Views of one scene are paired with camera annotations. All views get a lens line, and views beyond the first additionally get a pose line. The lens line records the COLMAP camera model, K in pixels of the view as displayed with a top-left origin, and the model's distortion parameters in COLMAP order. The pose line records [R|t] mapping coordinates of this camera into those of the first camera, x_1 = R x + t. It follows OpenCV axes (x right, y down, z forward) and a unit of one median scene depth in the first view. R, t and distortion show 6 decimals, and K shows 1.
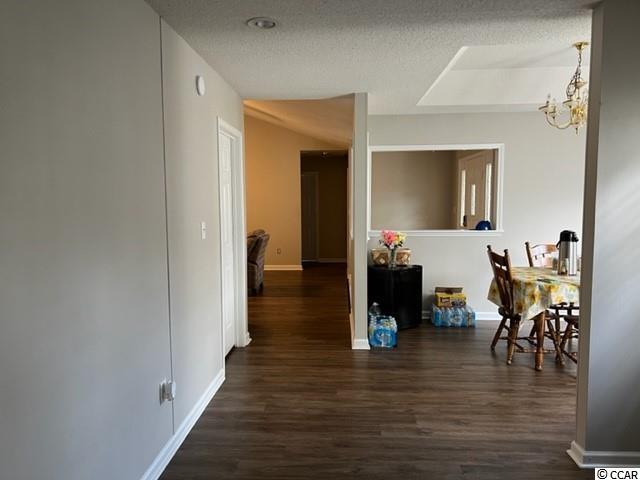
lens RADIAL K [[480.4, 0, 320.5], [0, 480.4, 240.9], [0, 0, 1]] dist [0.042620, -0.009143]
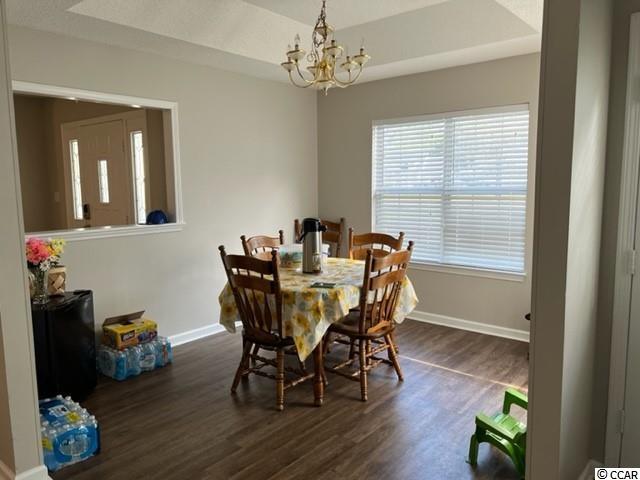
lens RADIAL K [[480.4, 0, 320.9], [0, 480.4, 234.7], [0, 0, 1]] dist [0.042620, -0.009143]
pose [[0.600158, -0.088627, 0.794957, -0.099925], [0.076209, 0.995657, 0.053467, -0.030151], [-0.796243, 0.028494, 0.604306, 0.444706]]
